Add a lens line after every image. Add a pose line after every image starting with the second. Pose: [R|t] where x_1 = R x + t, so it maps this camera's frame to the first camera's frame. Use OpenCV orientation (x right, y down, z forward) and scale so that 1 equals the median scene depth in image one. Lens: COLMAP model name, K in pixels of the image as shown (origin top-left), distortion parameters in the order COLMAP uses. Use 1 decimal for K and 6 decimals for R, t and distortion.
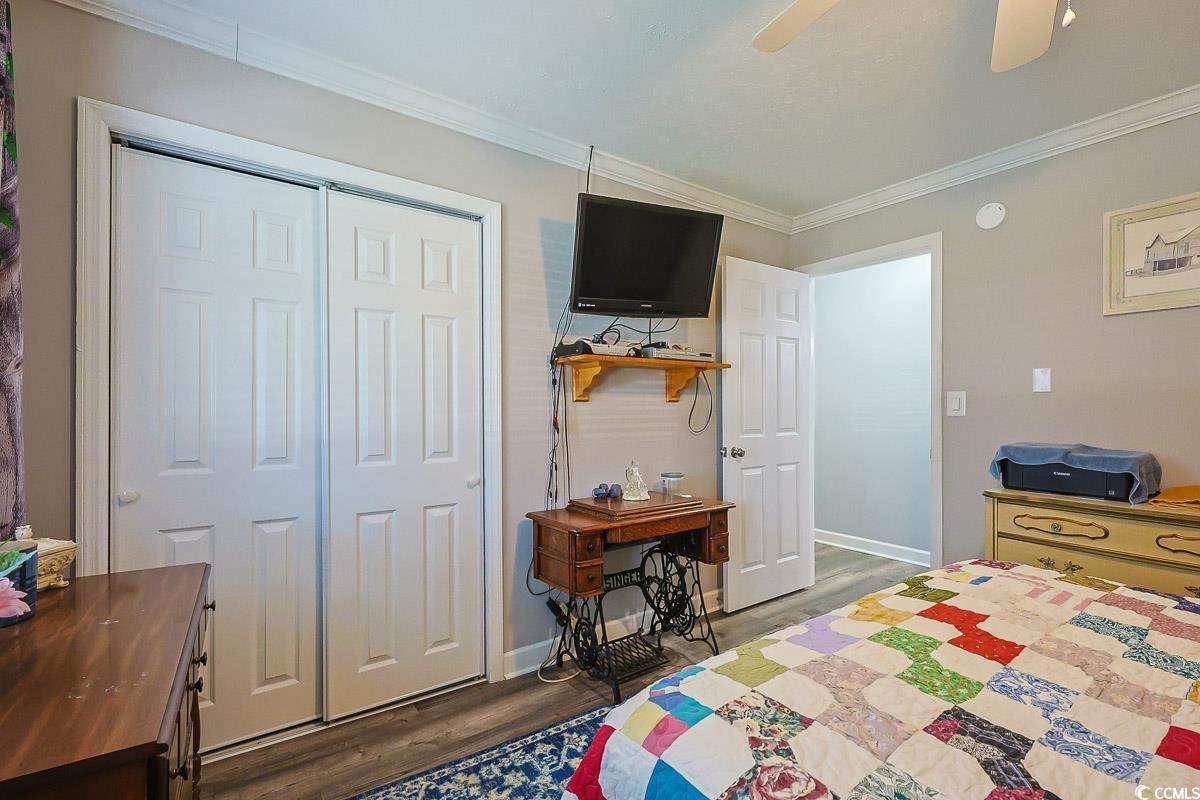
lens RADIAL K [[524.8, 0, 620.0], [0, 524.8, 407.6], [0, 0, 1]] dist [0.001462, 0.000565]
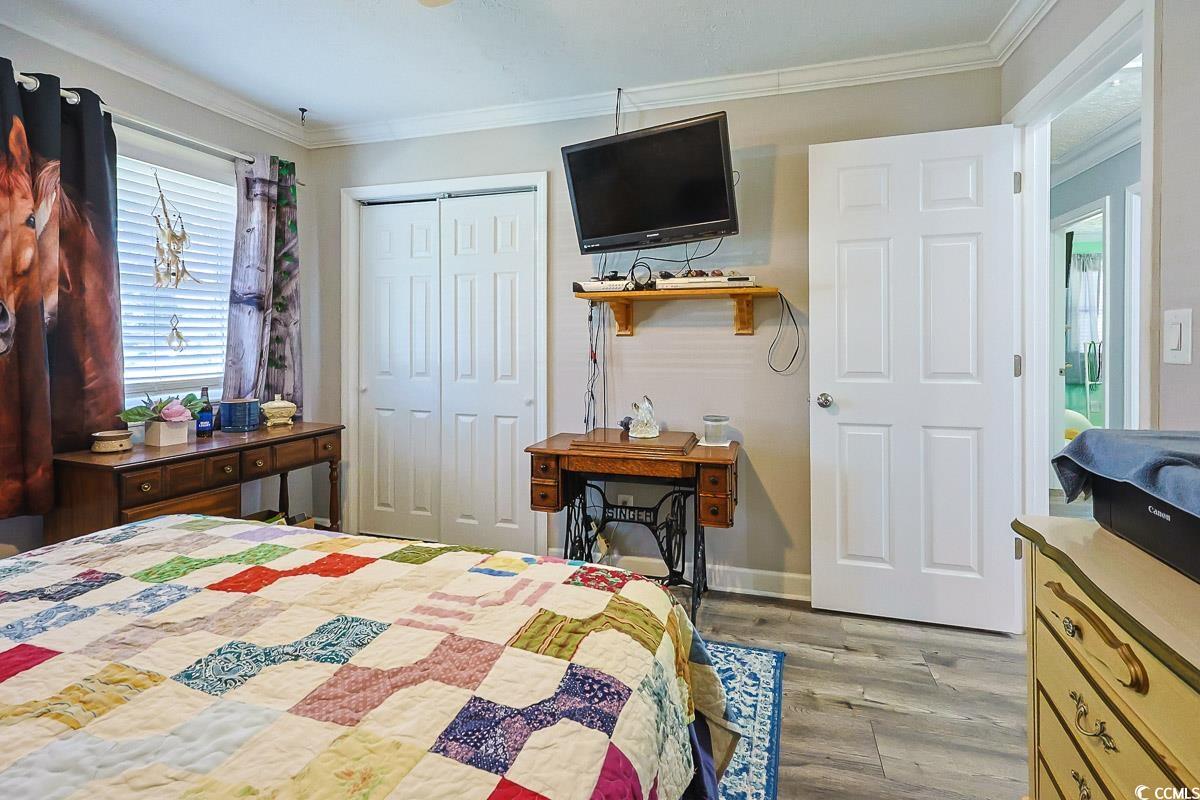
lens RADIAL K [[521.9, 0, 620.4], [0, 521.9, 340.1], [0, 0, 1]] dist [-0.002255, -0.000623]
pose [[0.620086, 0.001712, -0.784532, 0.788839], [0.001825, 0.999992, 0.003624, -0.007449], [0.784531, -0.003679, 0.620078, 0.379528]]
